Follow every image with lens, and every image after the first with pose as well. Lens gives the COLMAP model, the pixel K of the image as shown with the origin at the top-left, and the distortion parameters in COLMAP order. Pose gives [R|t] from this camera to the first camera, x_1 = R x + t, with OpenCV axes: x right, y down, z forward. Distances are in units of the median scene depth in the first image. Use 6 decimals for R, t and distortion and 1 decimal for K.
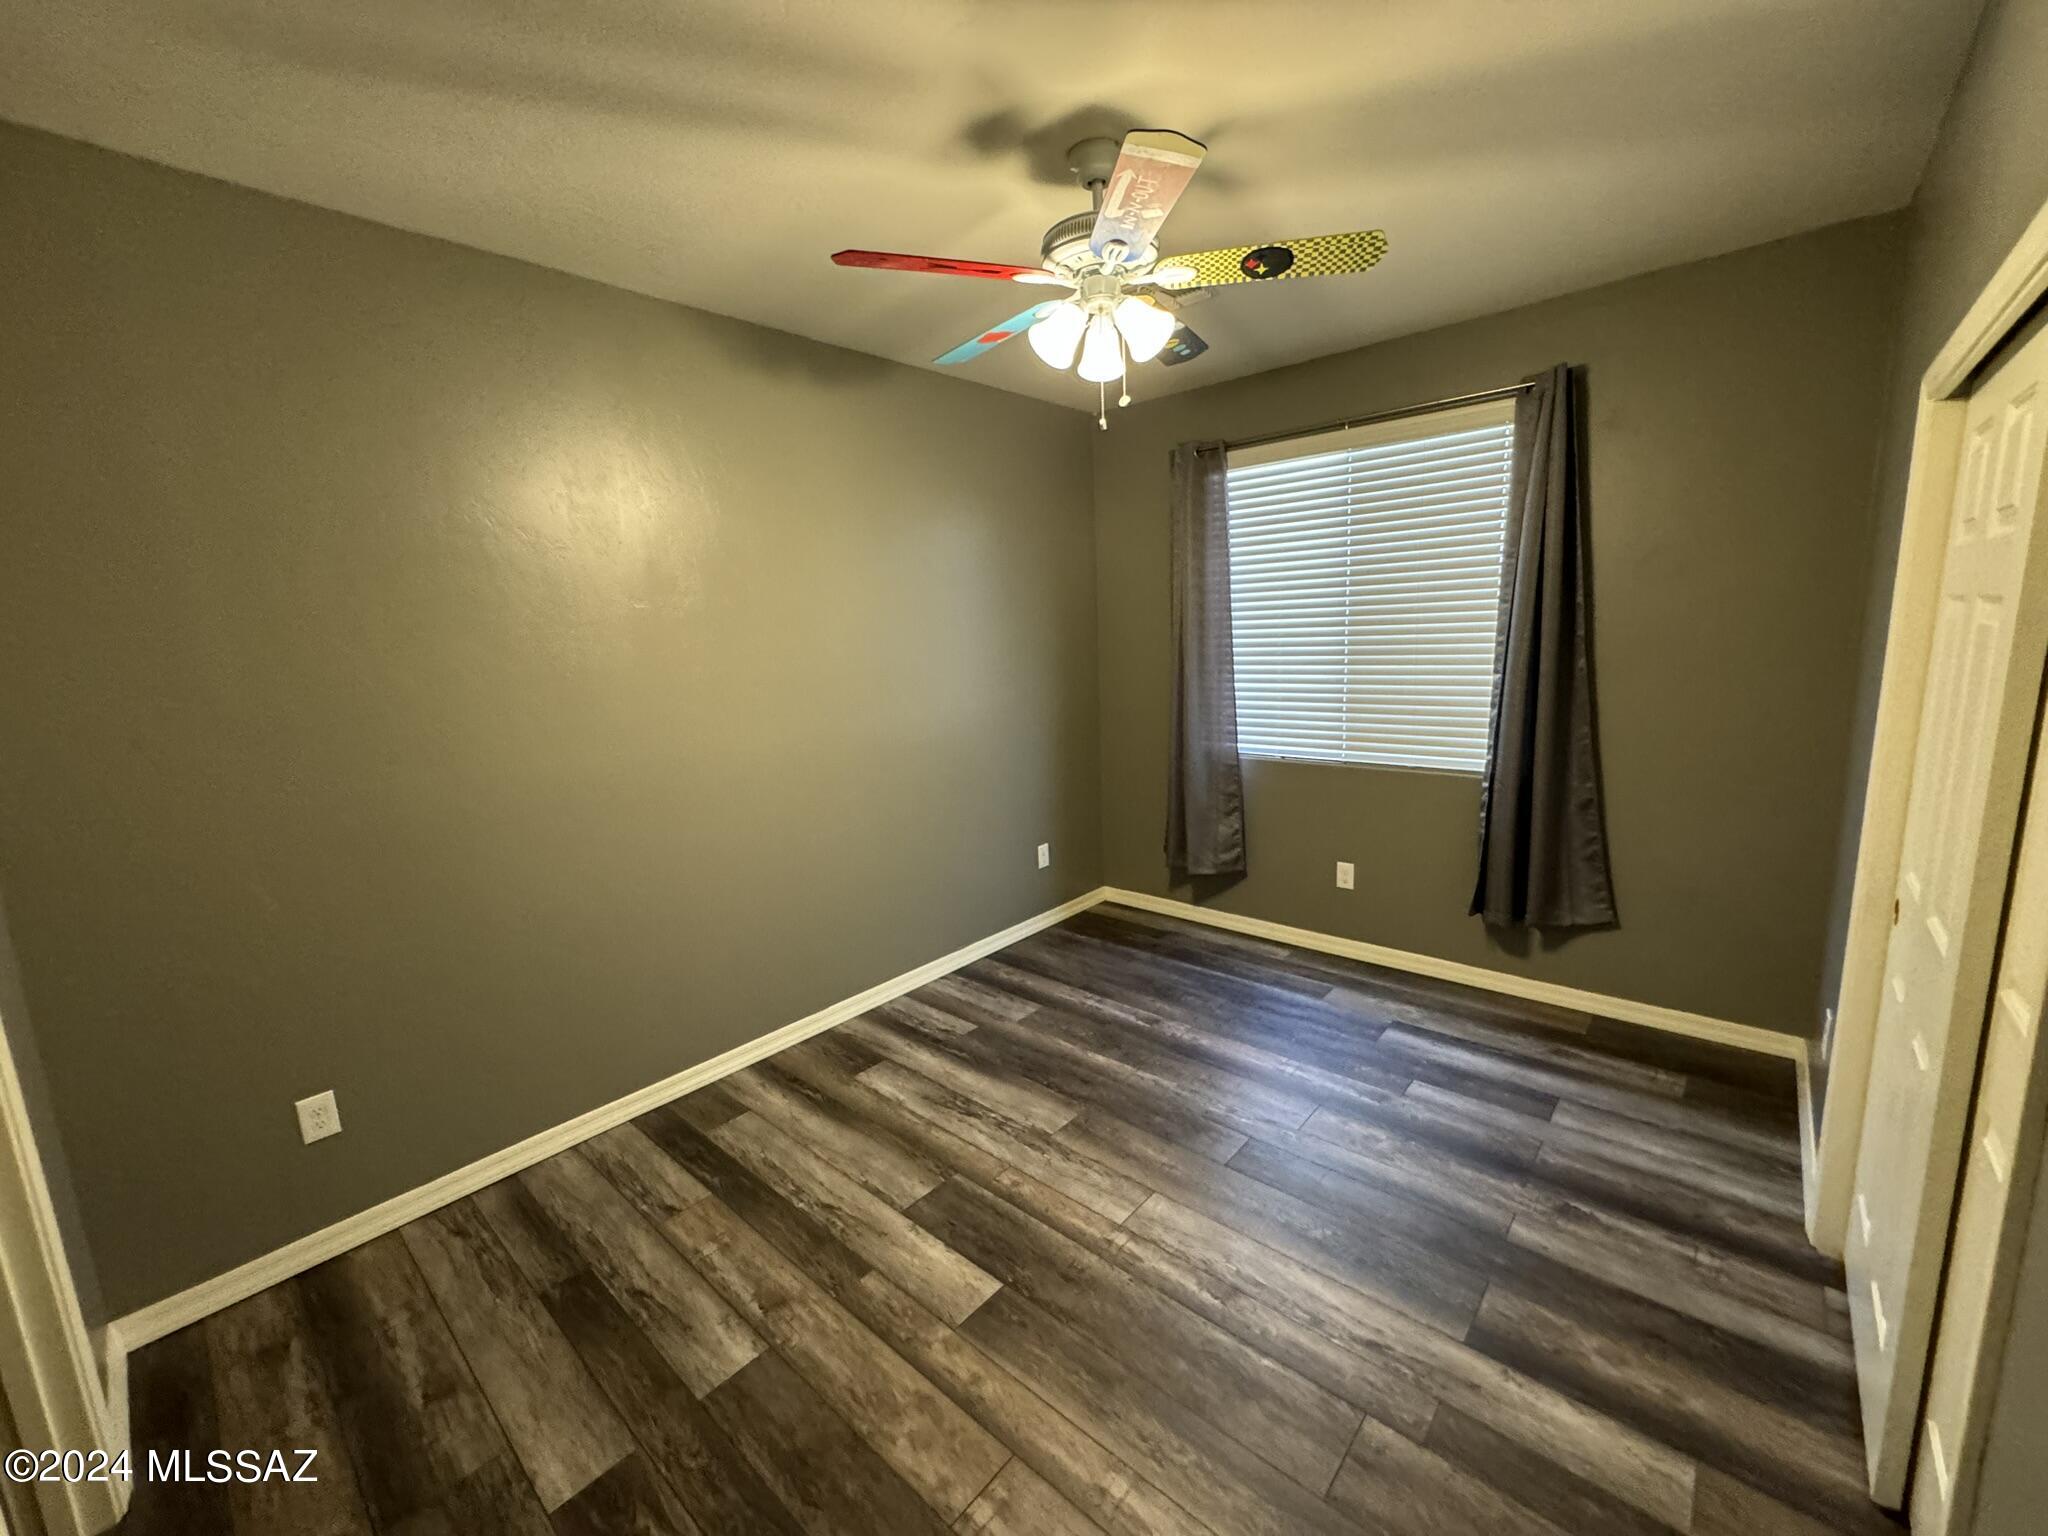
lens RADIAL K [[819.5, 0, 1021.9], [0, 819.5, 766.6], [0, 0, 1]] dist [-0.001261, -0.000119]
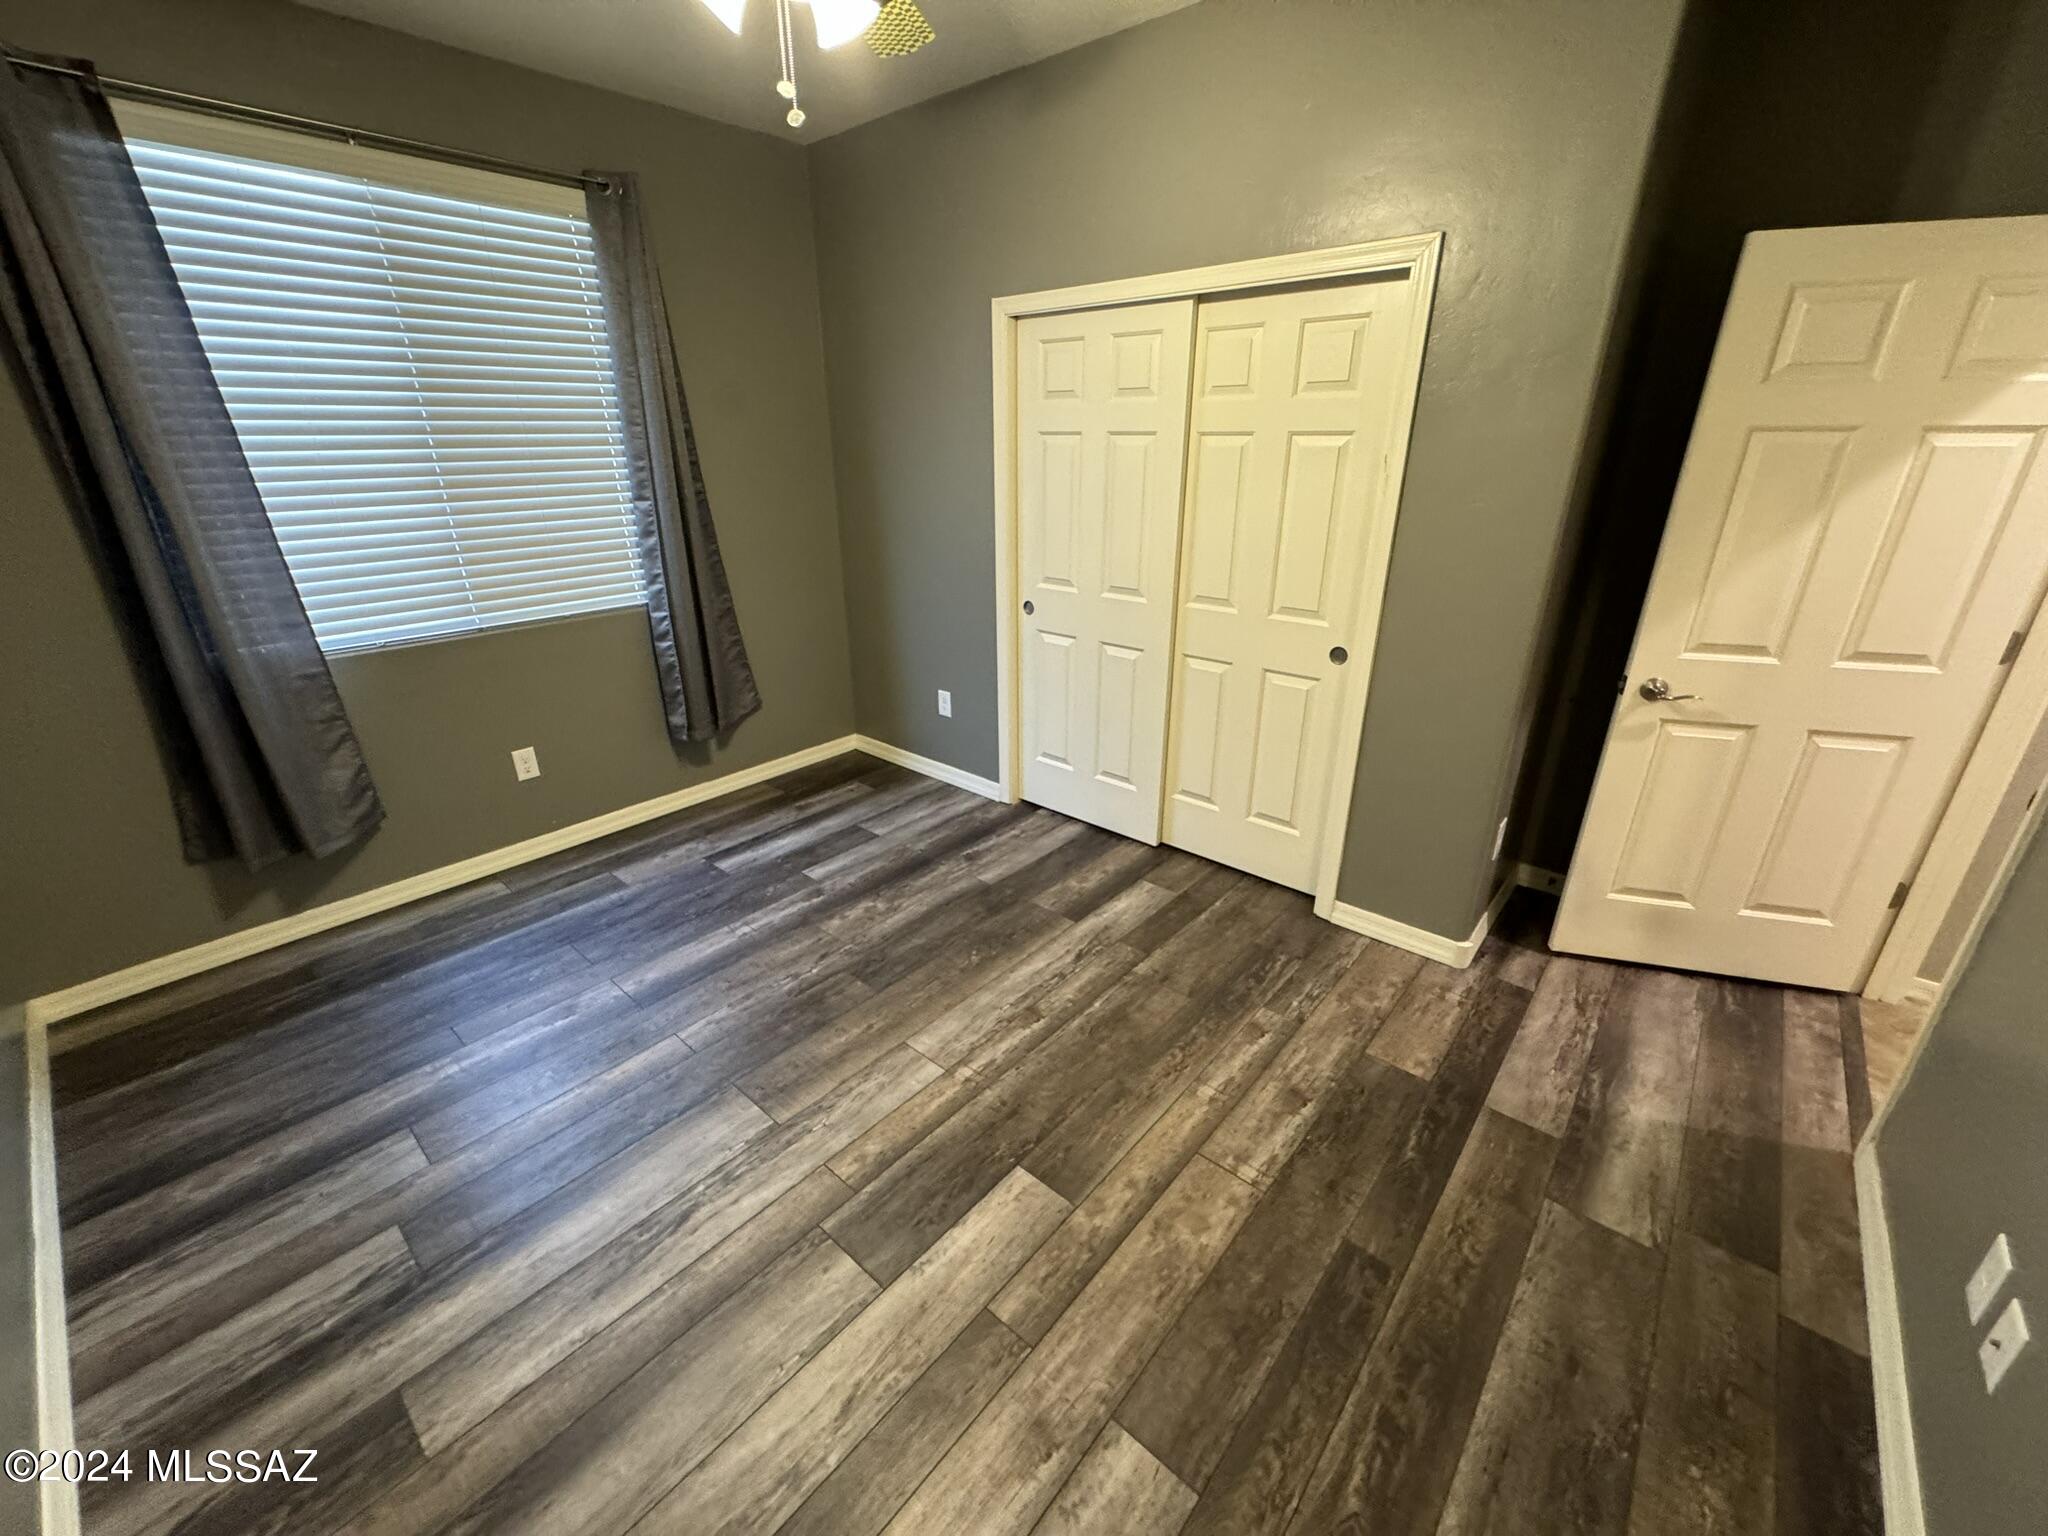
lens RADIAL K [[819.5, 0, 1021.9], [0, 819.5, 766.6], [0, 0, 1]] dist [-0.001261, -0.000119]
pose [[-0.013543, -0.335539, 0.941929, -0.655076], [0.172645, 0.927083, 0.332733, -0.090359], [-0.984891, 0.167125, 0.045373, 0.761480]]
